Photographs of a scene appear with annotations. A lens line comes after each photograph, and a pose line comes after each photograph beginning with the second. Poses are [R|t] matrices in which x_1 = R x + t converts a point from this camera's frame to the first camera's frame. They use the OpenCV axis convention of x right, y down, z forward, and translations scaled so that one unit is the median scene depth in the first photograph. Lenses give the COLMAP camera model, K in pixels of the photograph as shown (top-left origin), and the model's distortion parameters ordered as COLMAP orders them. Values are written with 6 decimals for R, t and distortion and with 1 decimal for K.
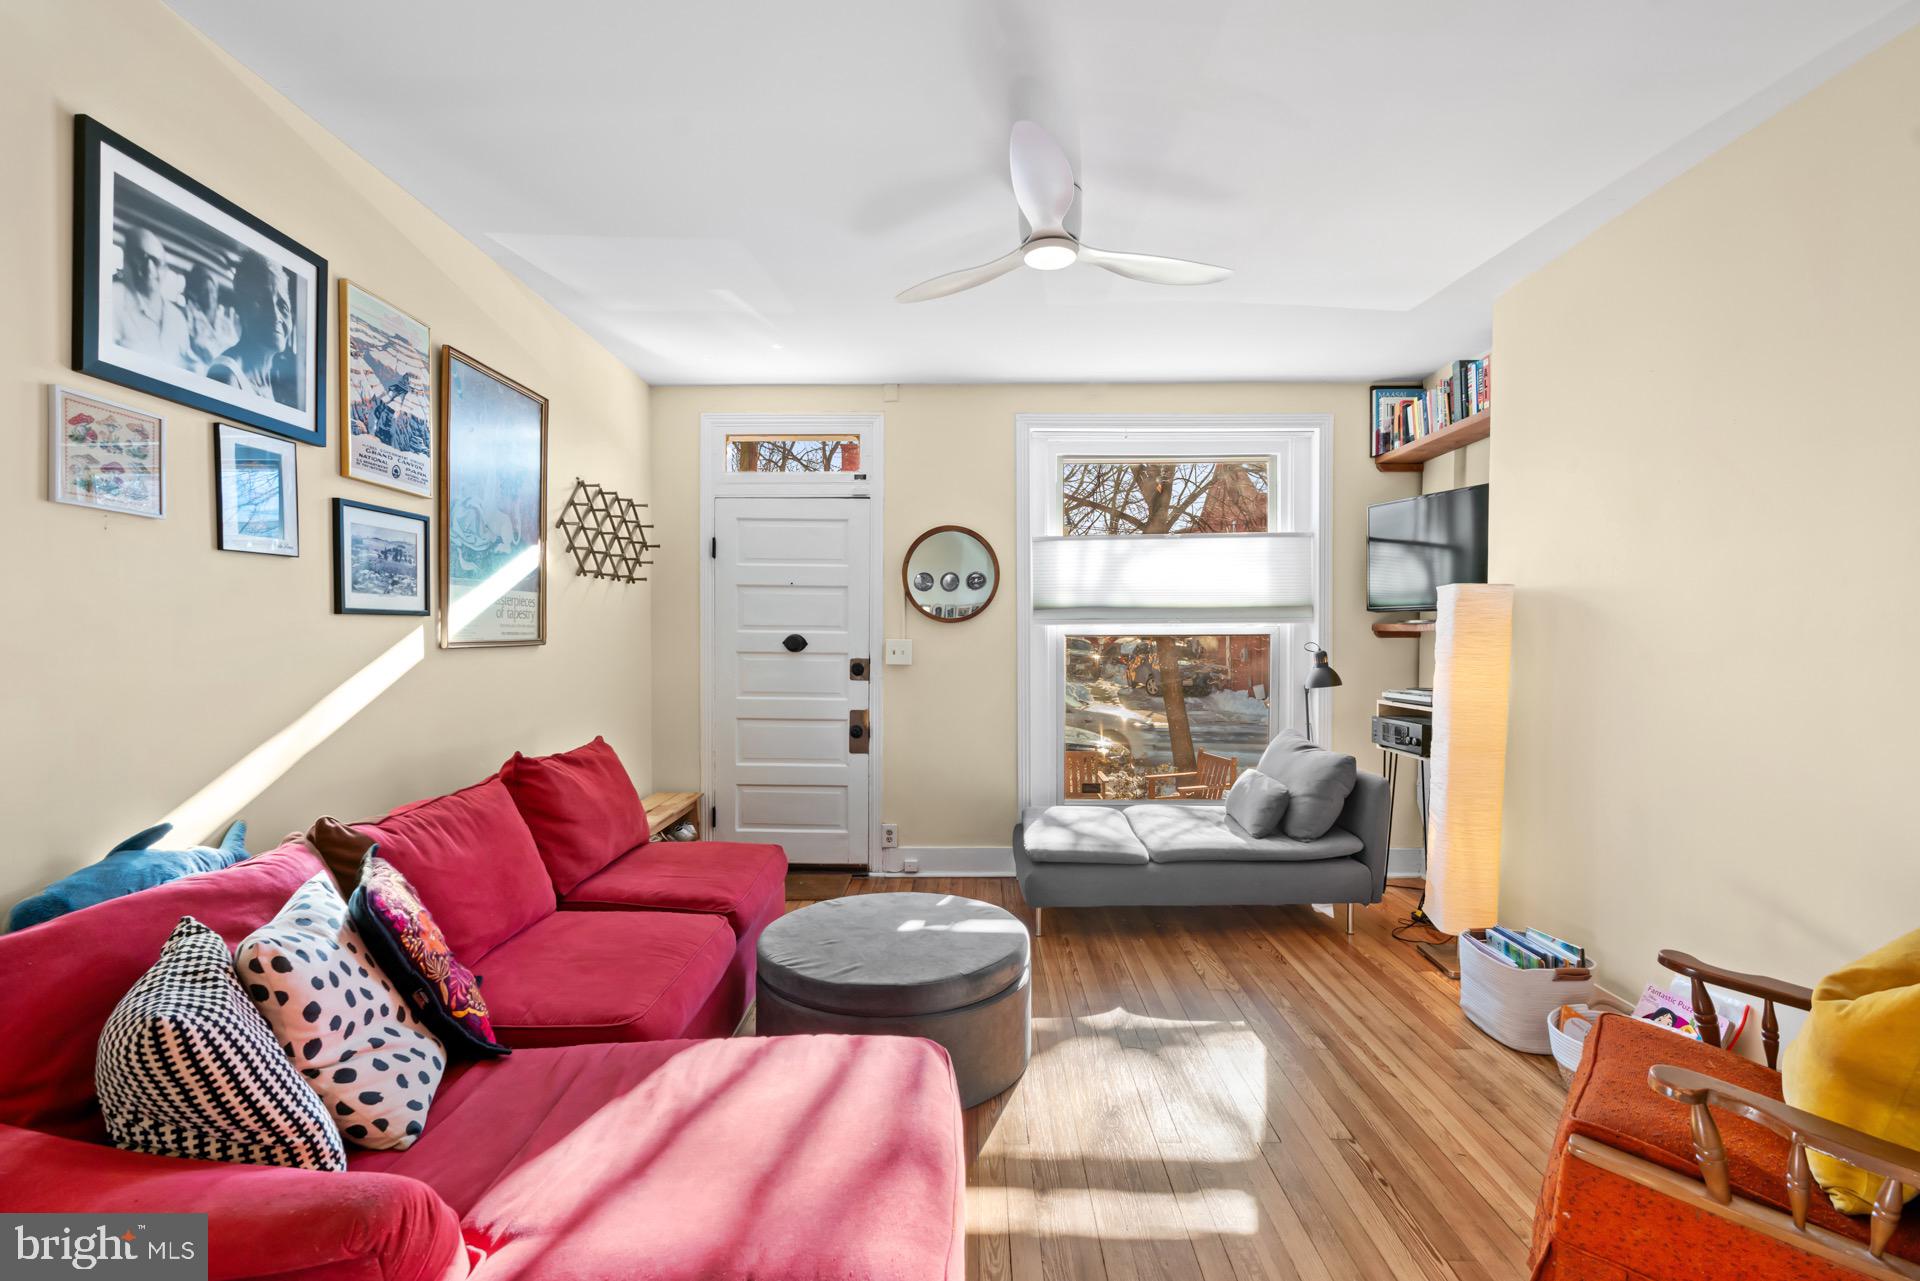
lens RADIAL K [[865.6, 0, 968.2], [0, 865.6, 644.6], [0, 0, 1]] dist [-0.000532, 0.000291]
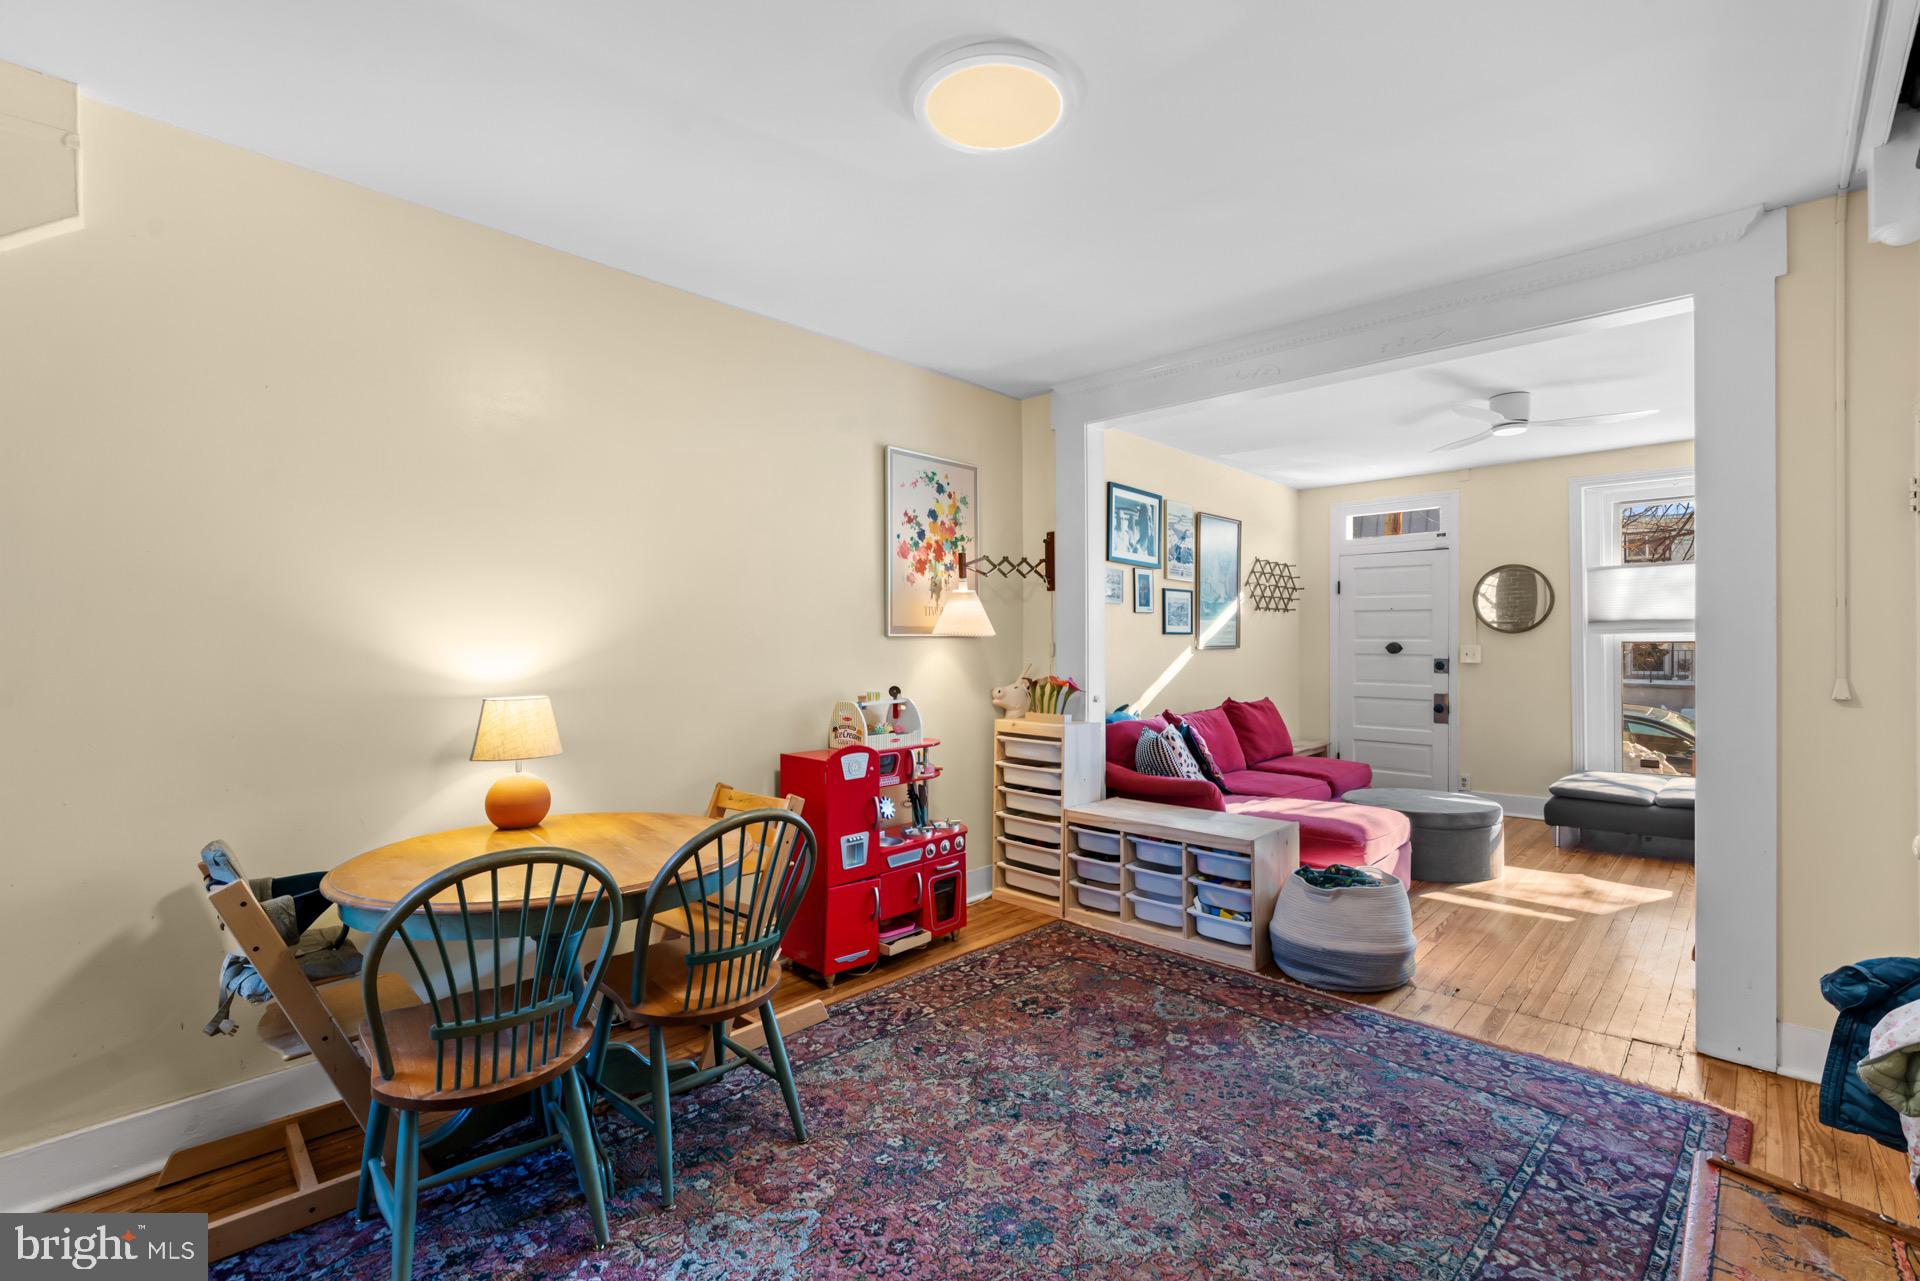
lens RADIAL K [[865.6, 0, 968.2], [0, 865.6, 644.6], [0, 0, 1]] dist [-0.000532, 0.000291]
pose [[0.736701, -0.003213, -0.676211, 0.332534], [-0.004803, 0.999939, -0.009984, 0.013144], [0.676202, 0.010603, 0.736640, -0.746766]]
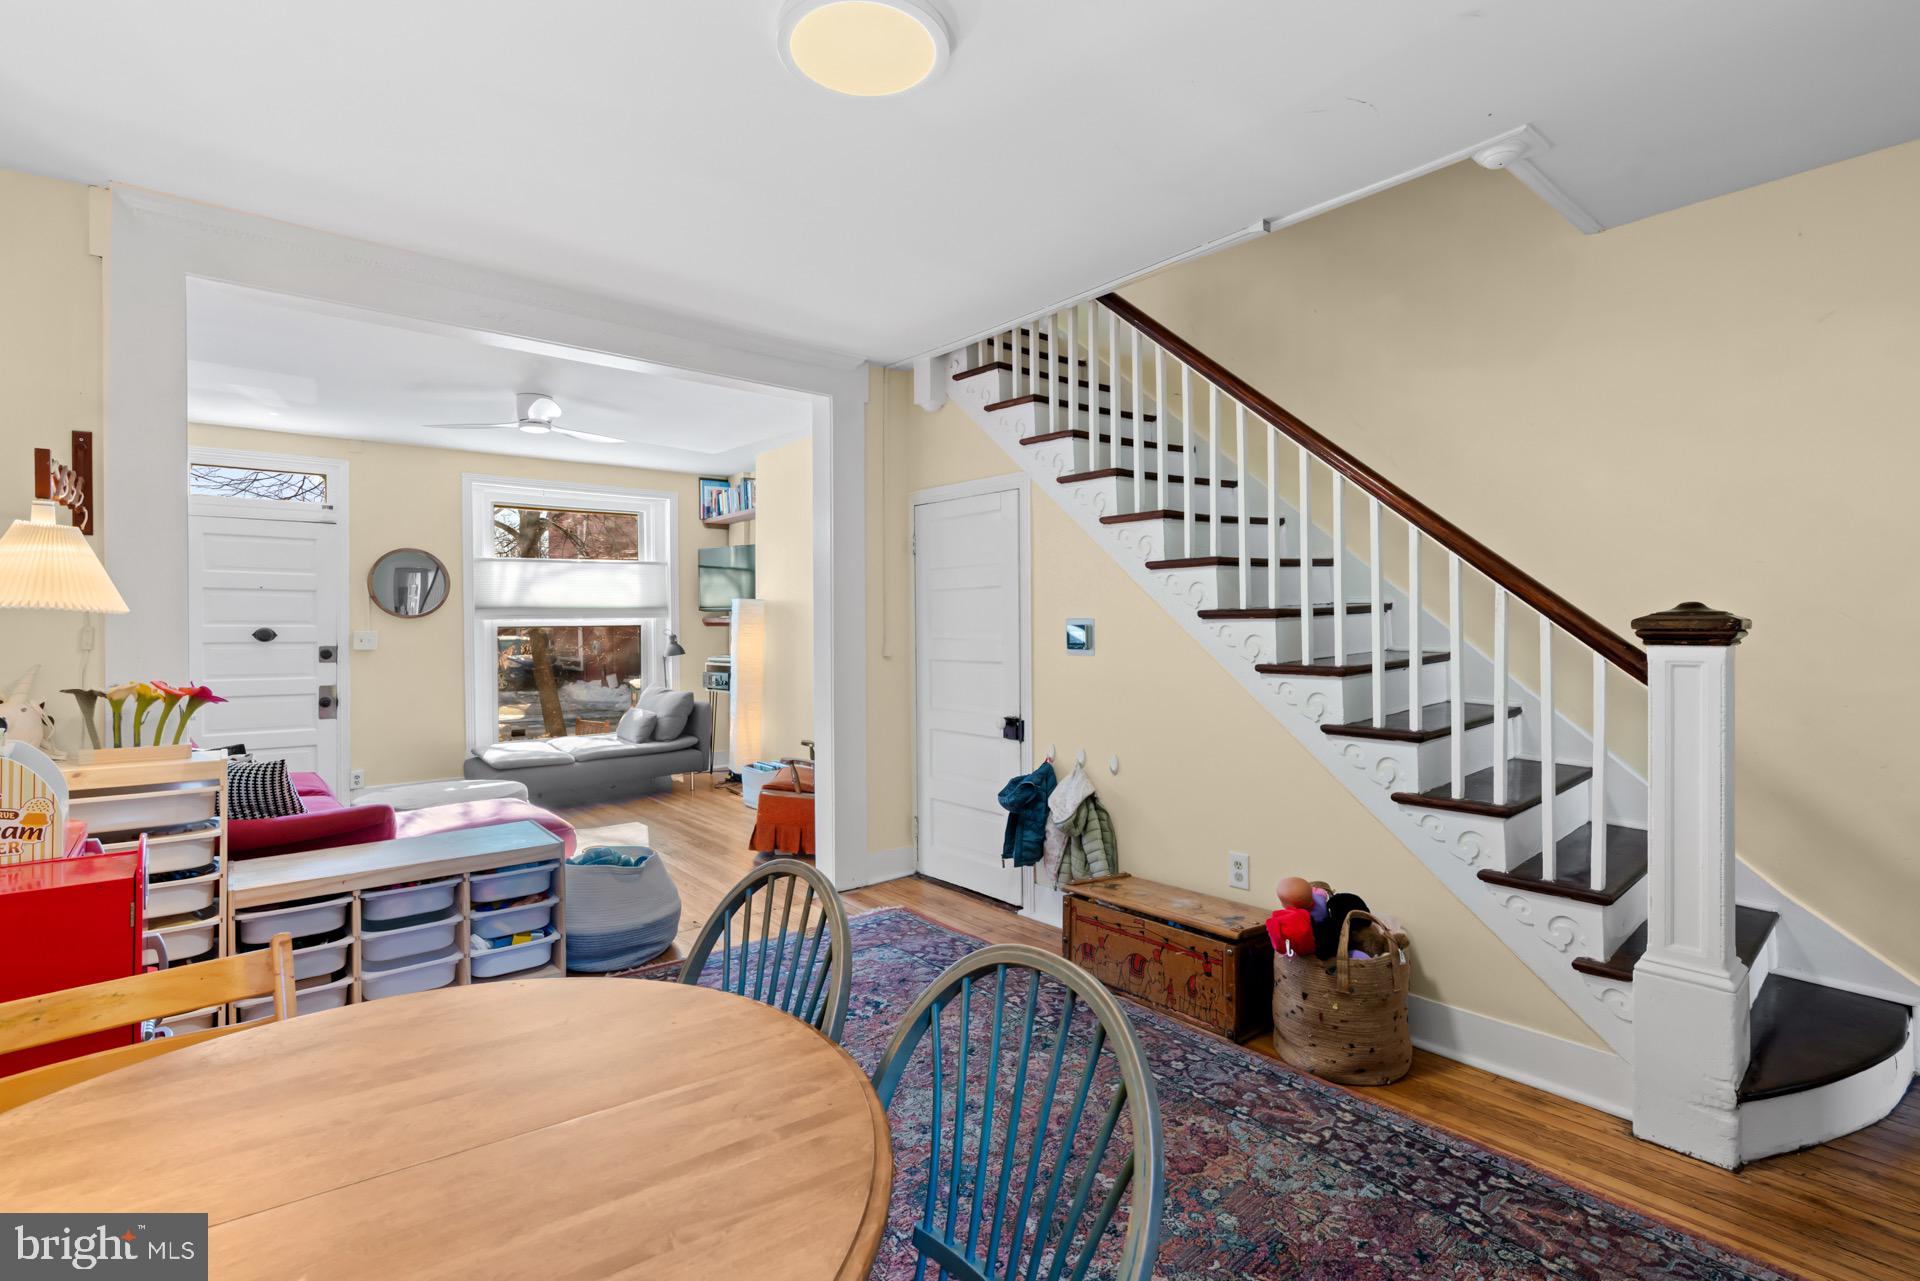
lens RADIAL K [[889.0, 0, 968.6], [0, 889.0, 625.2], [0, 0, 1]] dist [-0.002113, -0.000267]
pose [[0.754288, -0.006724, 0.656509, -0.332381], [0.016840, 0.999817, -0.009108, 0.015954], [-0.656327, 0.017926, 0.754263, -0.771723]]
